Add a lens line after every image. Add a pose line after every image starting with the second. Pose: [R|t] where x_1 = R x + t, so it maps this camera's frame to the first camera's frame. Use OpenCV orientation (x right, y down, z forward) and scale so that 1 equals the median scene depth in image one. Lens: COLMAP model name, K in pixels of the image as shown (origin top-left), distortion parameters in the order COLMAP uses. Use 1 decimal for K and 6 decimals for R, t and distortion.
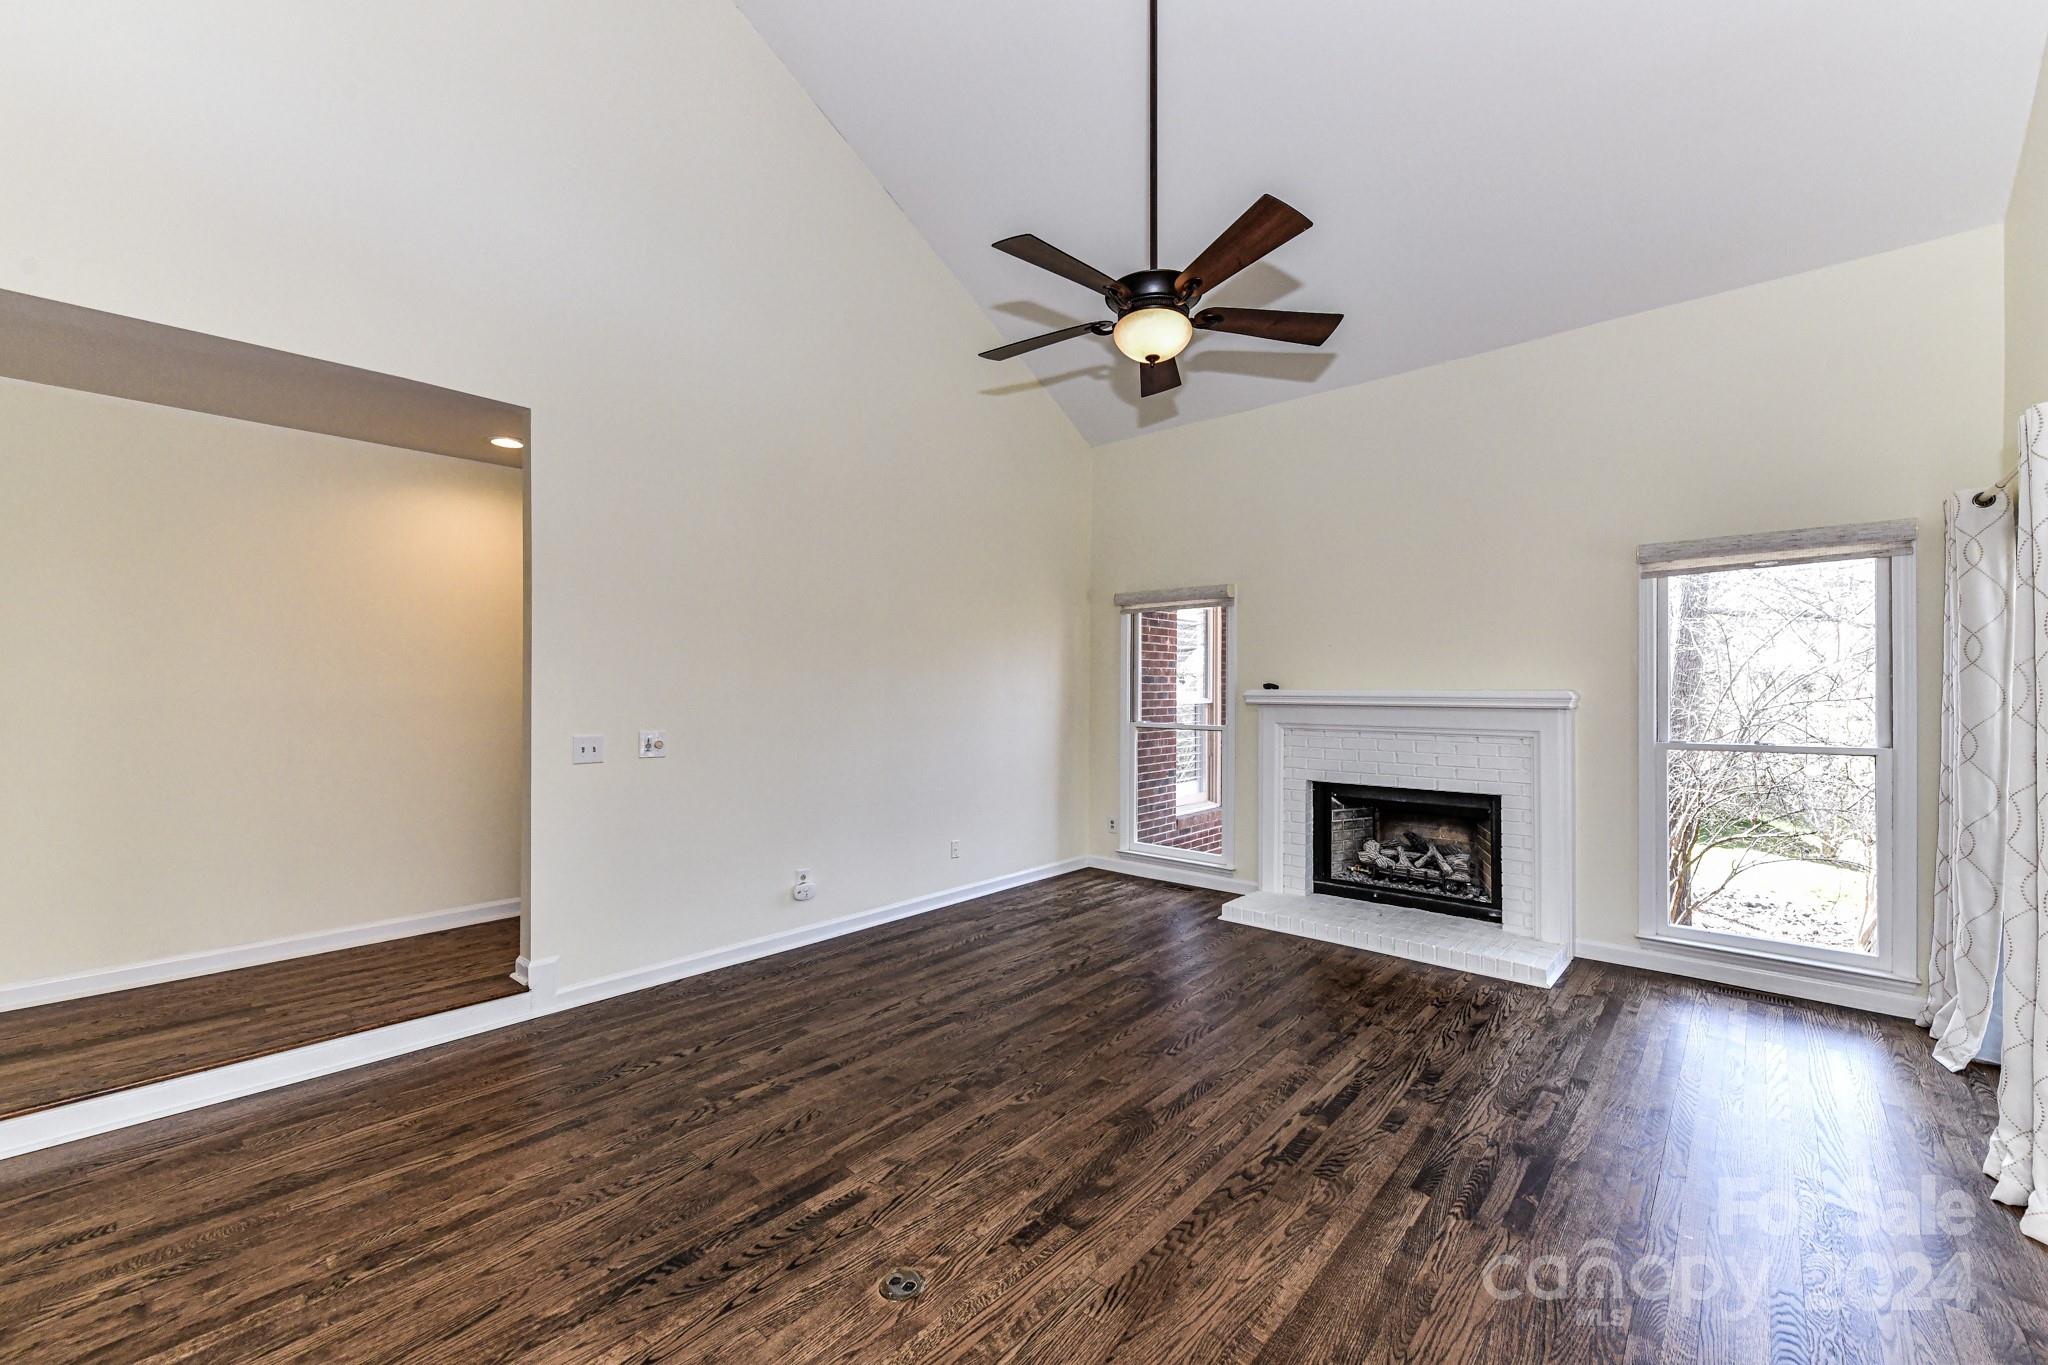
lens RADIAL K [[813.0, 0, 1026.7], [0, 813.0, 682.0], [0, 0, 1]] dist [0.007222, -0.002403]
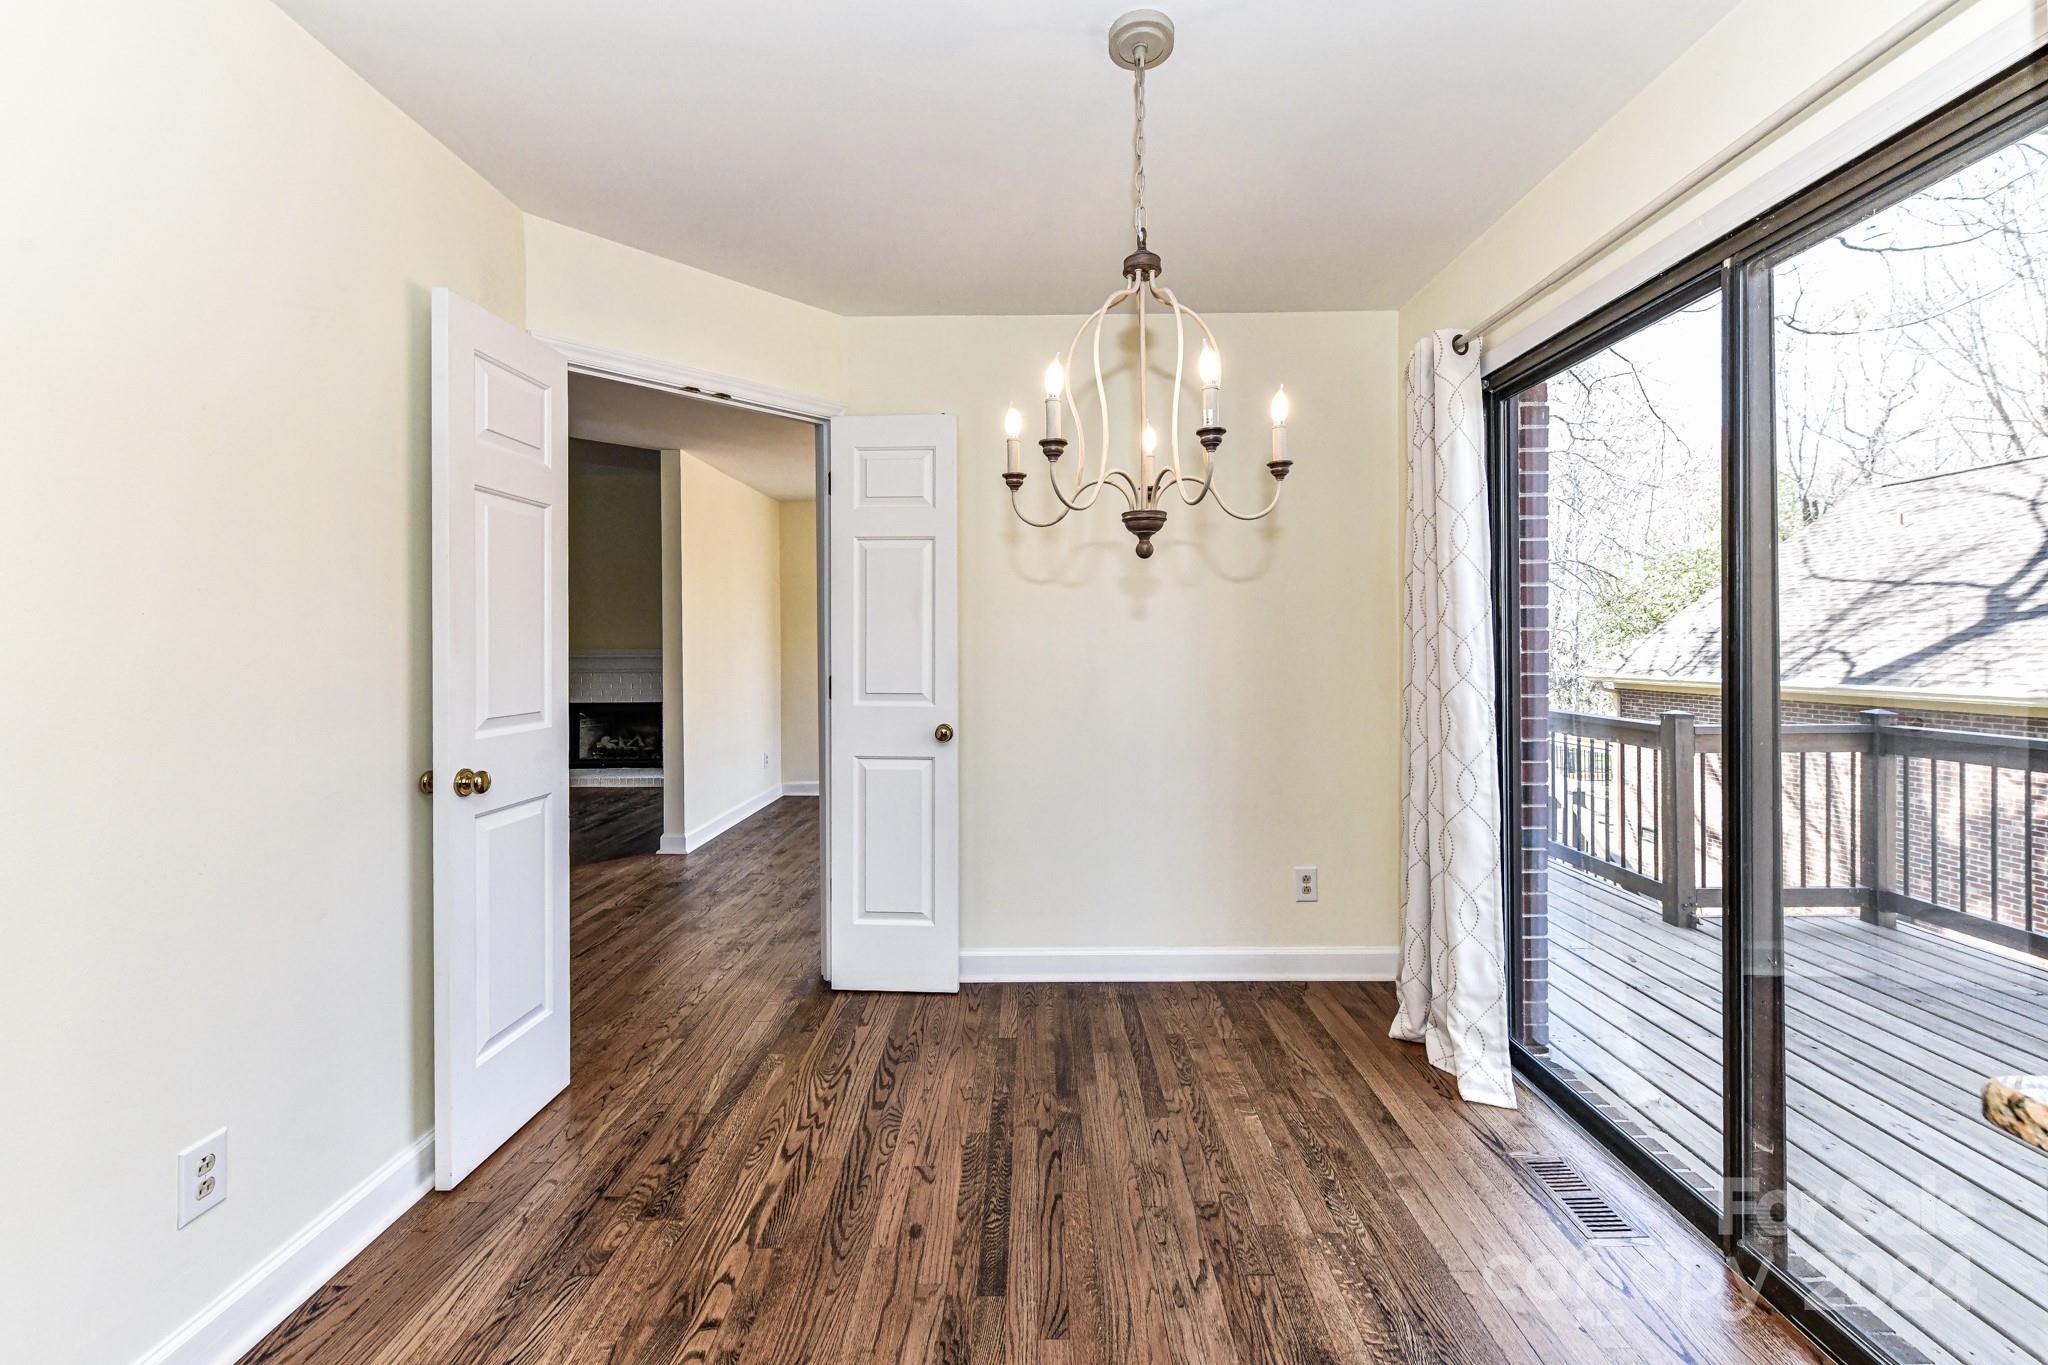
lens RADIAL K [[813.0, 0, 1044.9], [0, 813.0, 639.1], [0, 0, 1]] dist [0.007222, -0.002403]
pose [[0.741729, 0.000677, 0.670699, -0.104805], [0.005061, 0.999965, -0.006606, -0.003268], [-0.670680, 0.008295, 0.741700, -1.708269]]
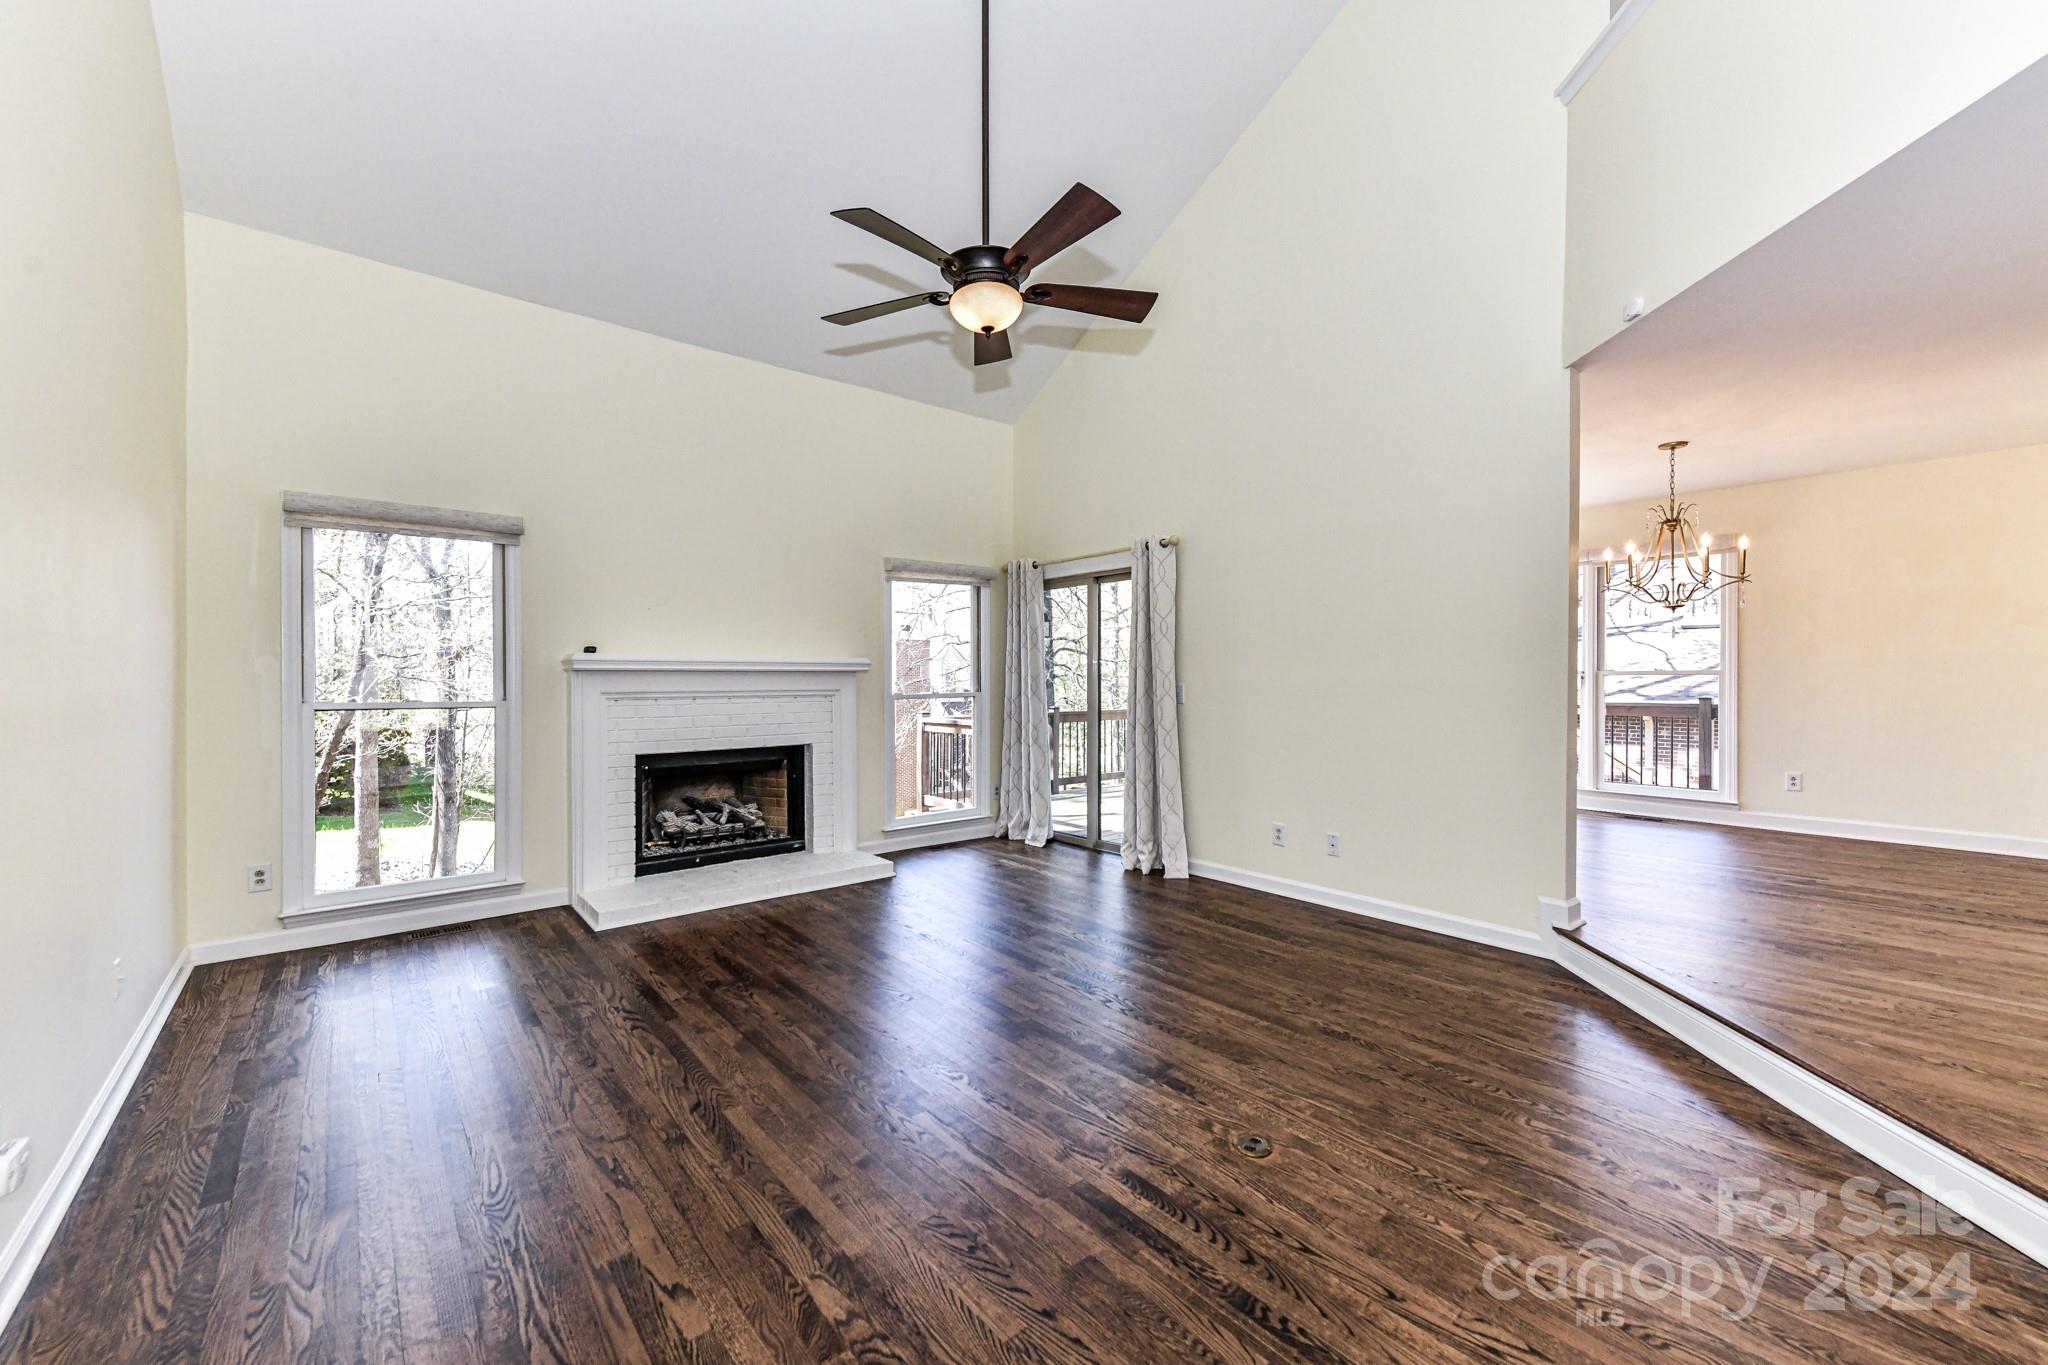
lens RADIAL K [[813.0, 0, 1035.2], [0, 813.0, 687.9], [0, 0, 1]] dist [0.007222, -0.002403]
pose [[0.134431, -0.013471, 0.990831, -0.857397], [-0.003235, 0.999896, 0.014033, 0.055013], [-0.990918, -0.005092, 0.134374, 0.751759]]
